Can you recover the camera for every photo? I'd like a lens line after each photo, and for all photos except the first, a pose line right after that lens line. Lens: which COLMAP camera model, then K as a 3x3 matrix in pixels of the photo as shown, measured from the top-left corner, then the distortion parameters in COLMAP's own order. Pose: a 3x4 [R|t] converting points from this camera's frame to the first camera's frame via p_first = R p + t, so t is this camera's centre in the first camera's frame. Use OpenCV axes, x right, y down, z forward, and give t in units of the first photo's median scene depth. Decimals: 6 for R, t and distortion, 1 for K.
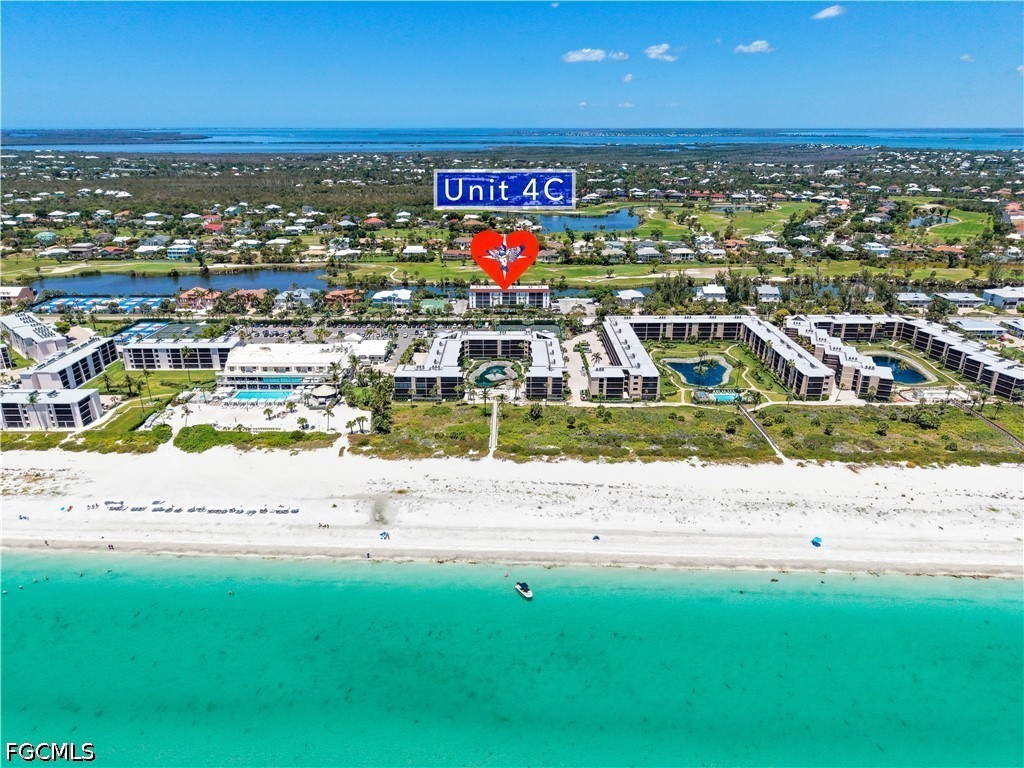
lens RADIAL K [[697.3, 0, 511.3], [0, 697.3, 382.6], [0, 0, 1]] dist [0.015747, -0.023060]
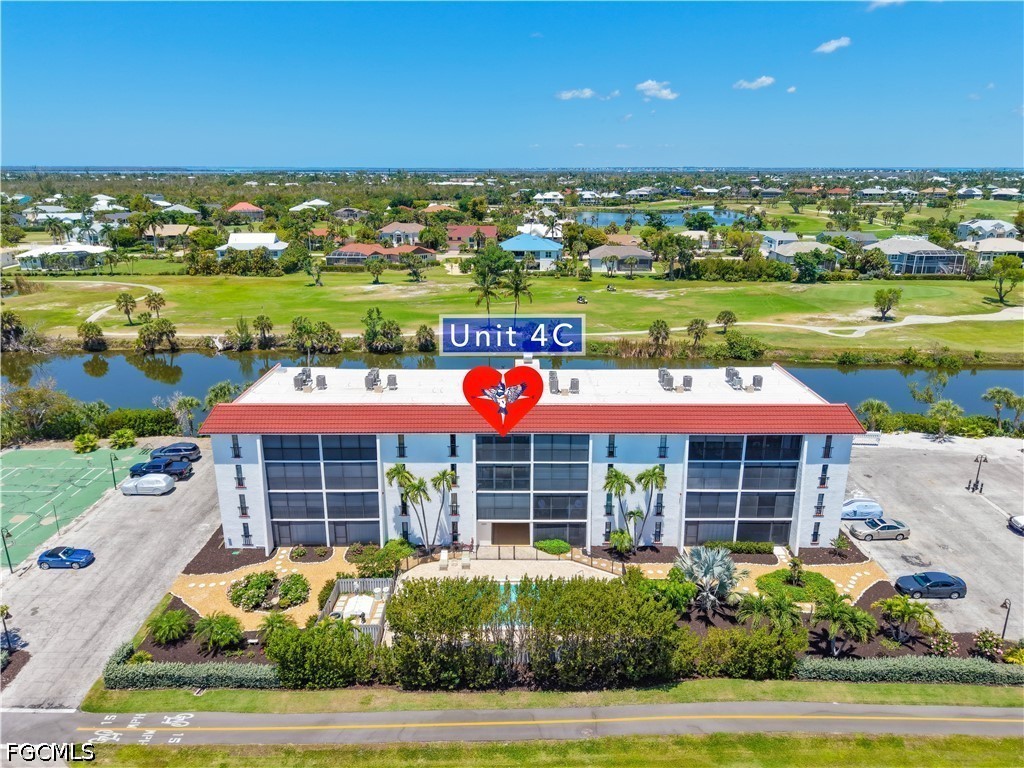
lens RADIAL K [[697.3, 0, 511.4], [0, 697.3, 392.0], [0, 0, 1]] dist [0.015747, -0.023060]
pose [[0.999992, -0.000341, 0.003866, -0.009899], [0.000520, 0.998928, -0.046285, -0.181369], [-0.003846, 0.046287, 0.998921, 1.209986]]
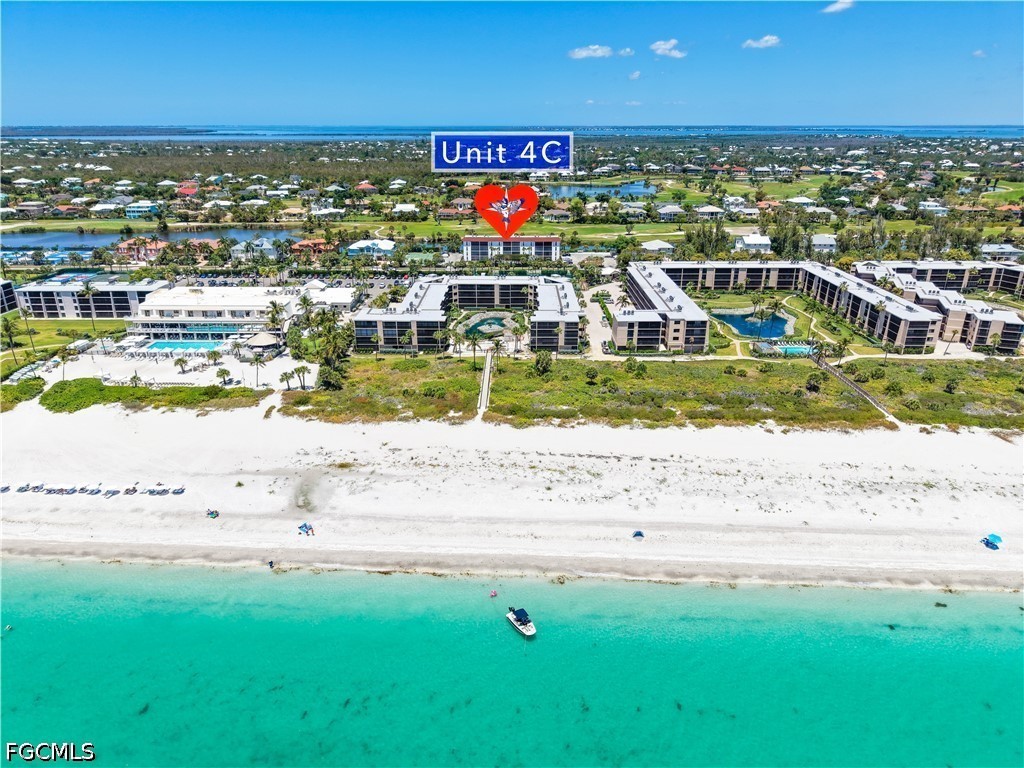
lens RADIAL K [[697.3, 0, 510.8], [0, 697.3, 377.7], [0, 0, 1]] dist [0.015747, -0.023060]
pose [[0.999942, 0.002825, -0.010345, 0.007752], [-0.002892, 0.999975, -0.006412, 0.053526], [0.010327, 0.006442, 0.999926, 0.229808]]
